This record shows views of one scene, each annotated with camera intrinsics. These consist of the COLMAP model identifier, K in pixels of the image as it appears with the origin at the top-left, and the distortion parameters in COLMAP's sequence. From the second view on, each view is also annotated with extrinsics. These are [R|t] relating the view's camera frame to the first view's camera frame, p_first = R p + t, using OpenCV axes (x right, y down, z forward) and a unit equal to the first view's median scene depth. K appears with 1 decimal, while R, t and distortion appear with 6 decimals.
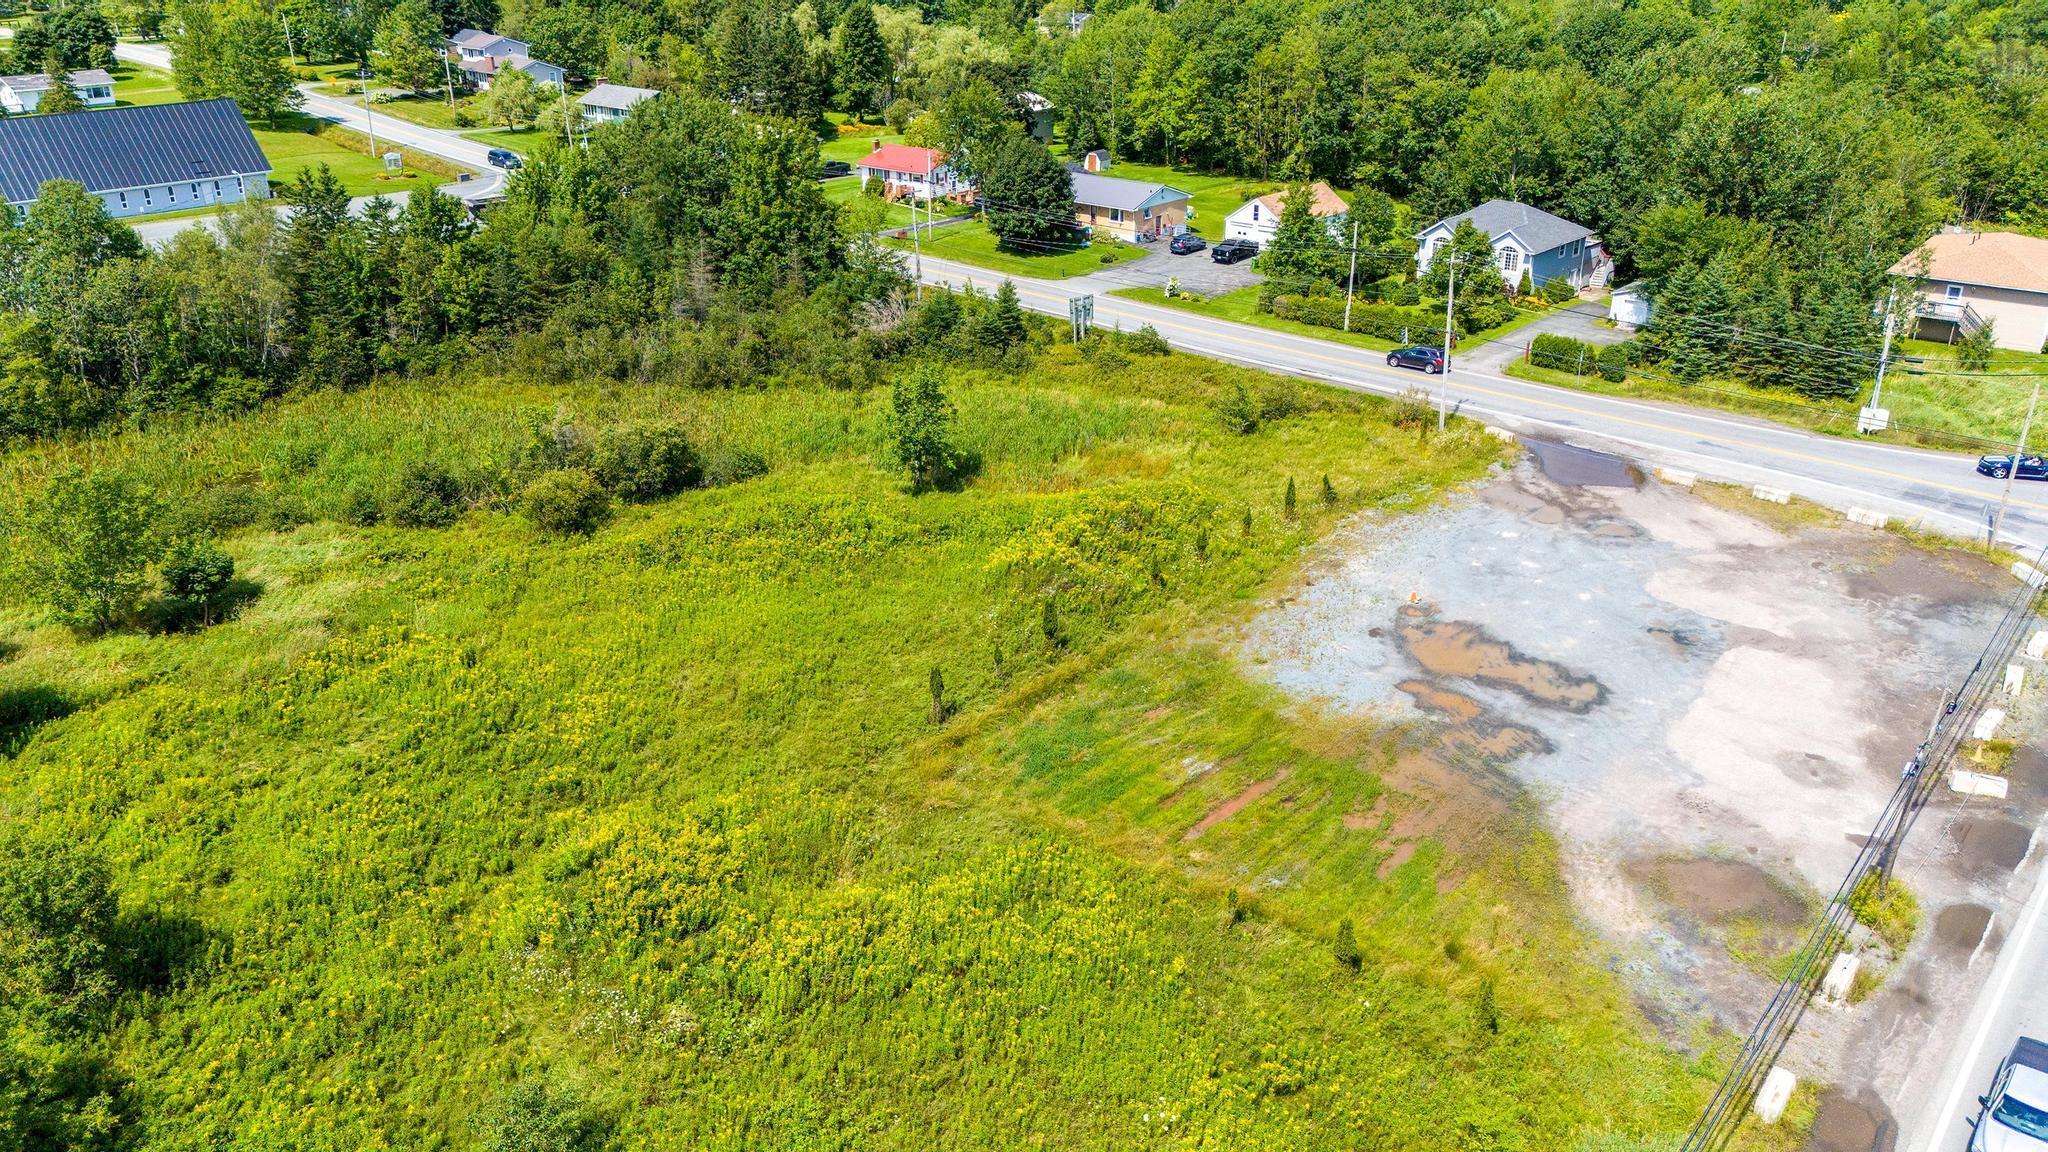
lens RADIAL K [[1498.4, 0, 1021.5], [0, 1498.4, 587.9], [0, 0, 1]] dist [0.076280, -0.078216]
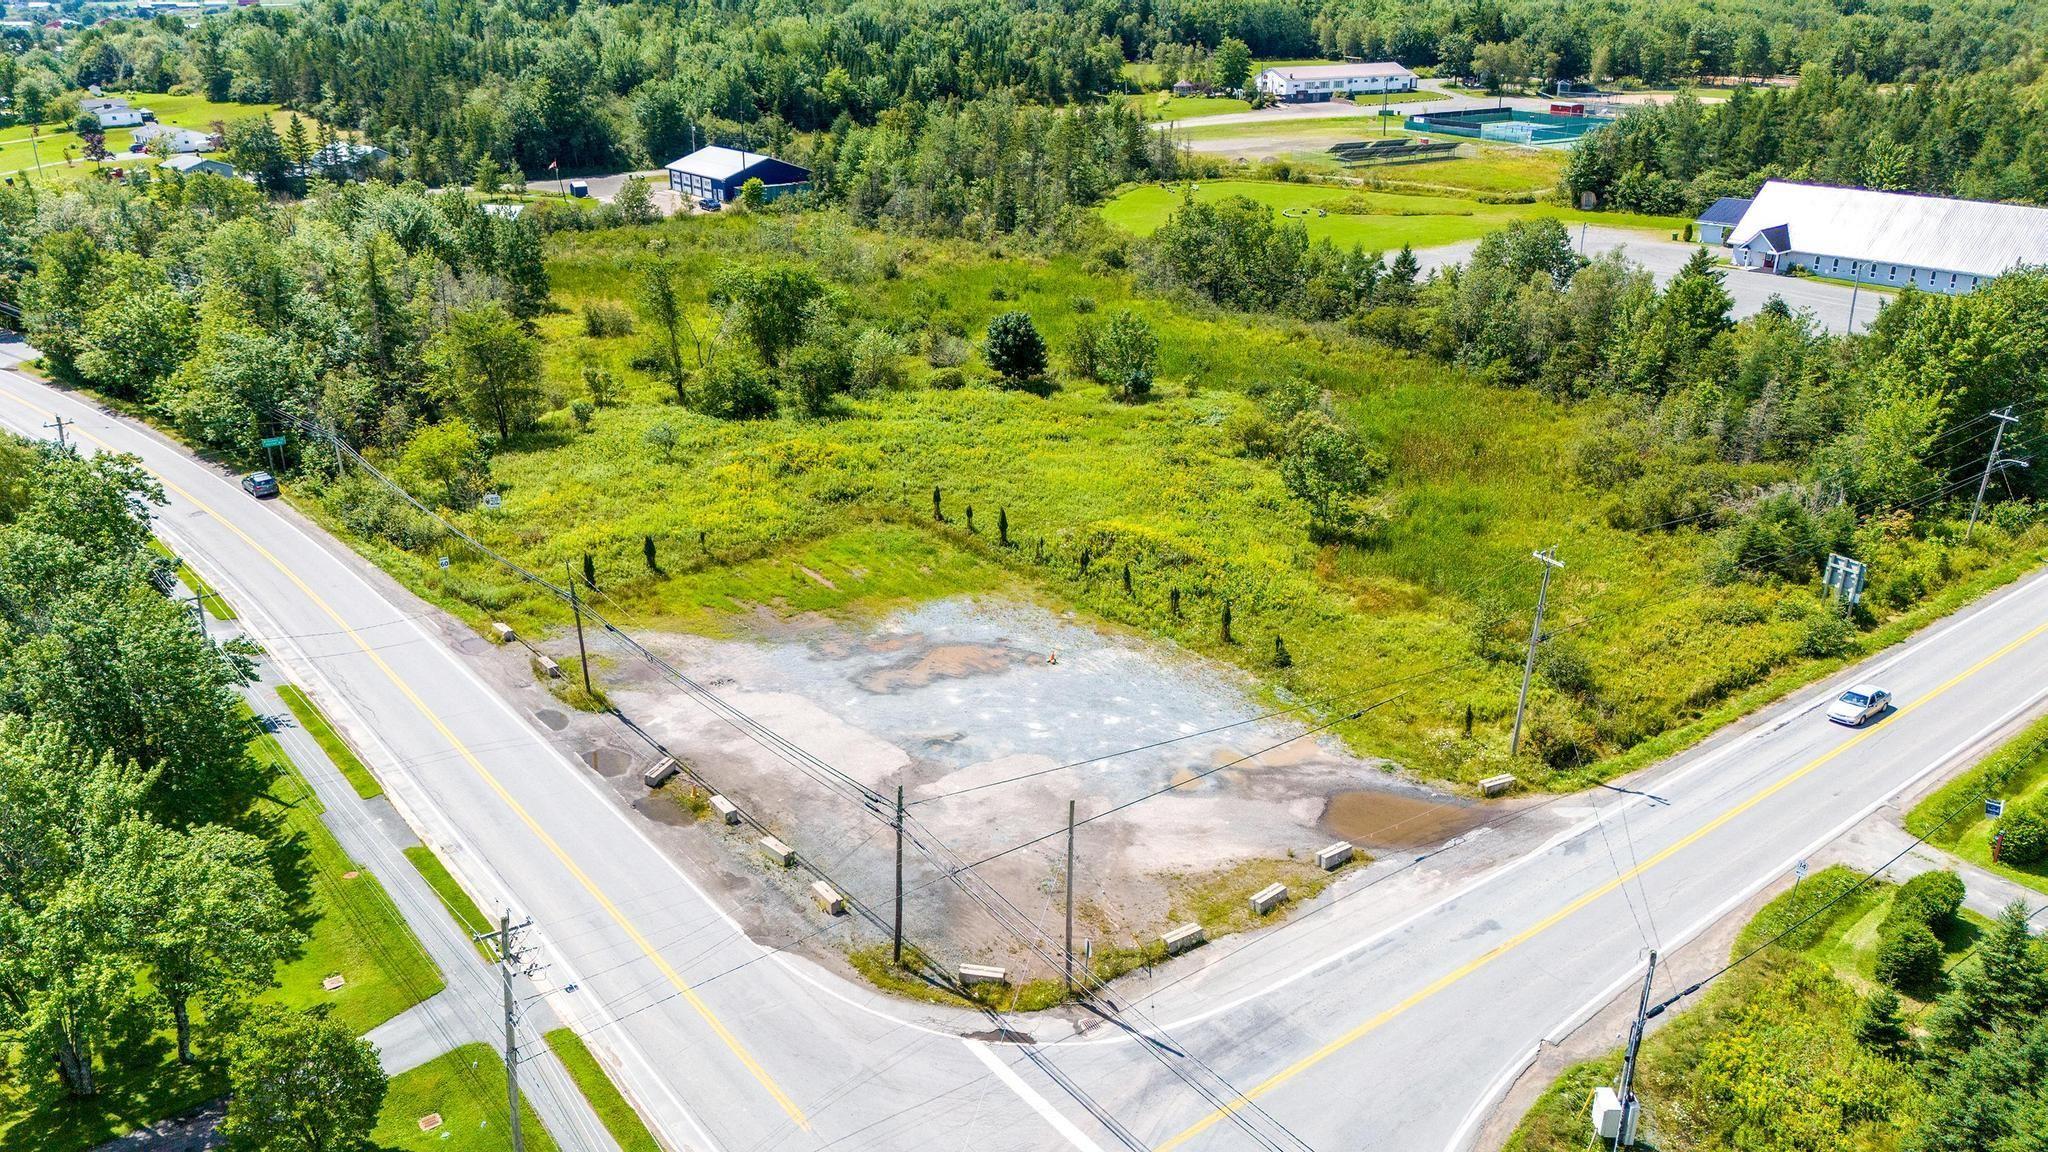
lens RADIAL K [[1498.4, 0, 1021.5], [0, 1498.4, 587.9], [0, 0, 1]] dist [0.076280, -0.078216]
pose [[-0.174511, 0.379387, -0.908632, 0.857423], [-0.404368, 0.813774, 0.417443, -0.341252], [0.897793, 0.440270, 0.011399, 0.603116]]
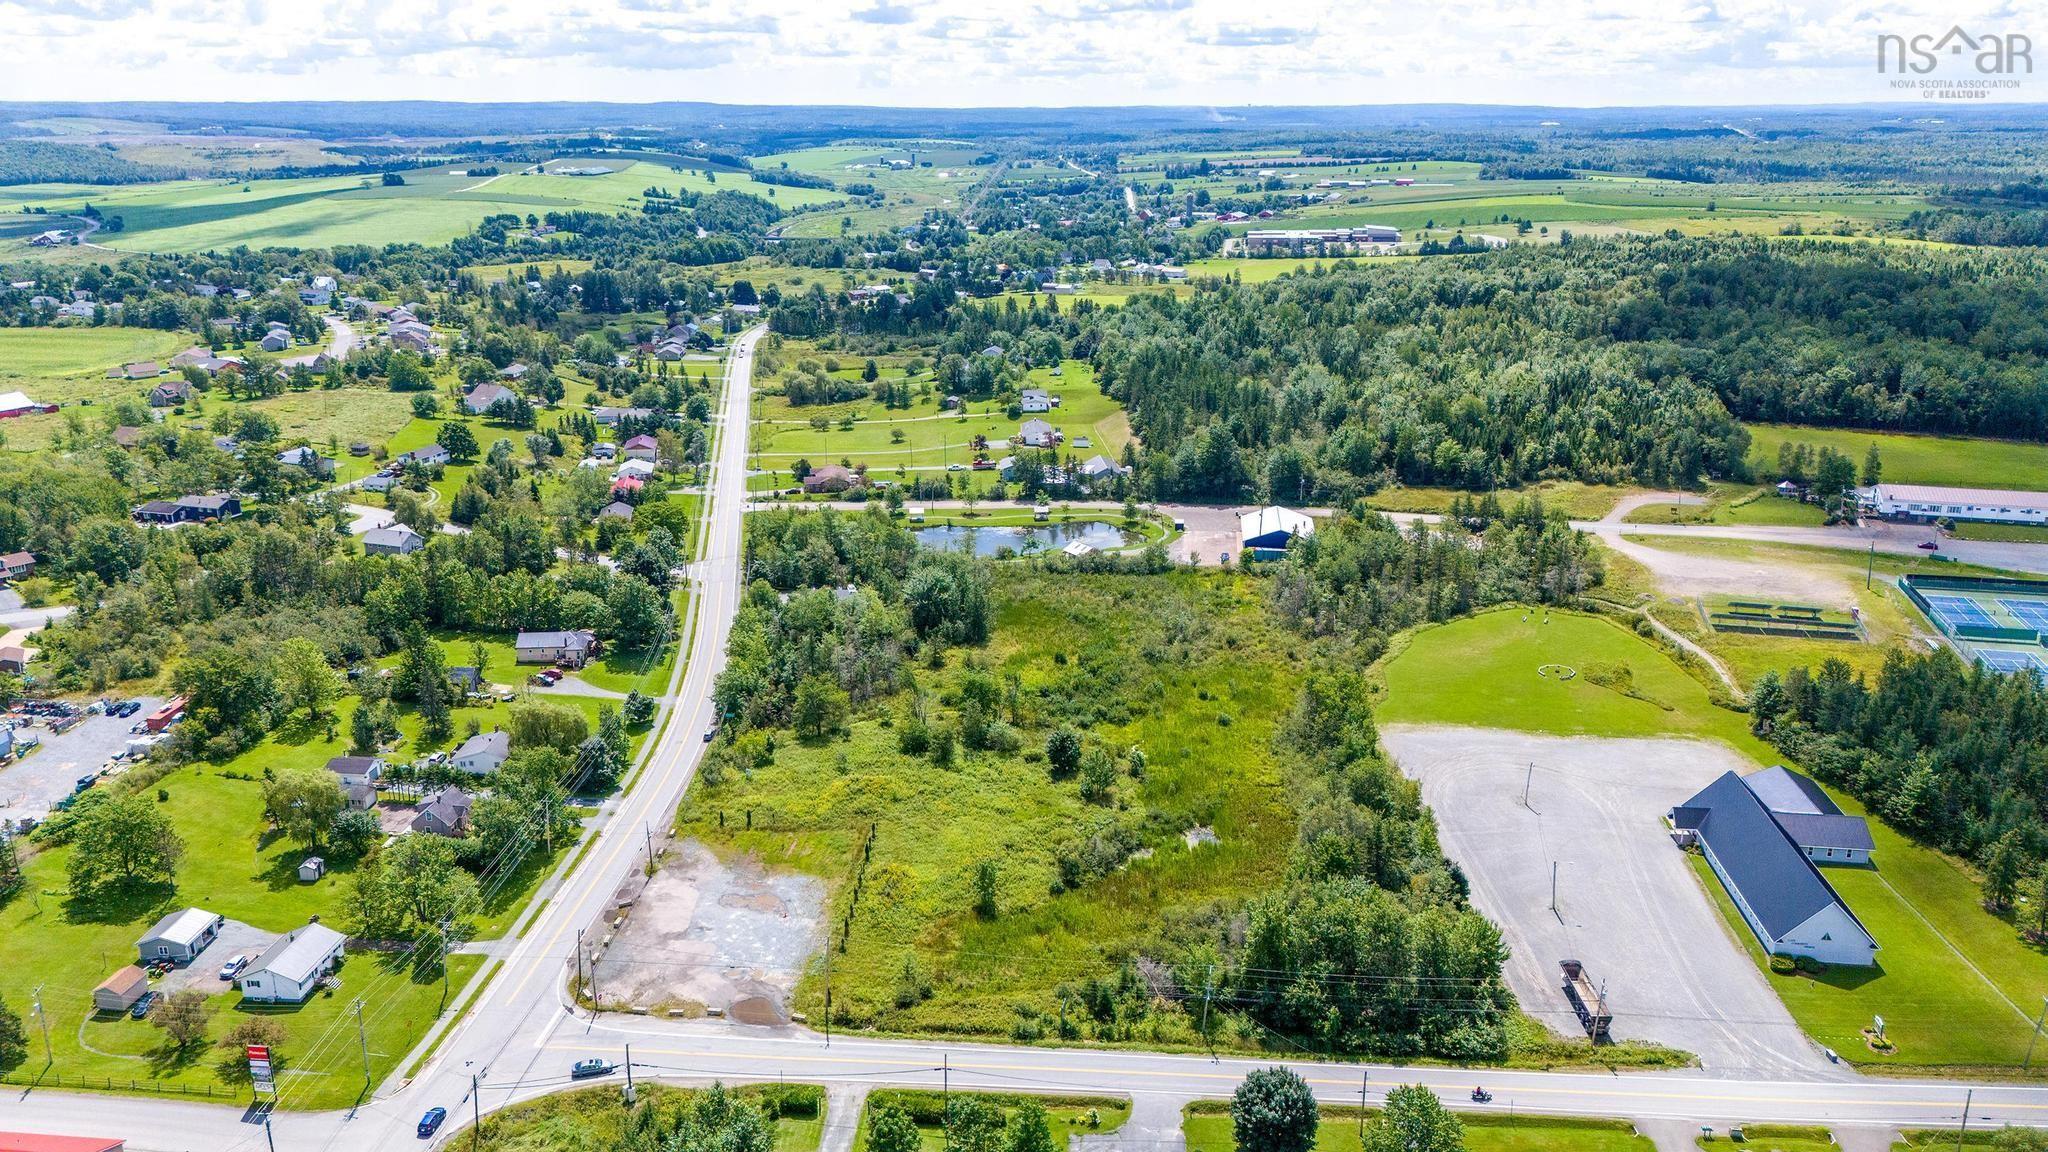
lens RADIAL K [[1501.4, 0, 1024.0], [0, 1501.4, 576.0], [0, 0, 1]] dist [0.094369, -0.137848]
pose [[-0.794214, 0.194293, -0.575738, 0.949108], [-0.243198, 0.766663, 0.594208, -1.543327], [0.556847, 0.611946, -0.561643, 1.628359]]
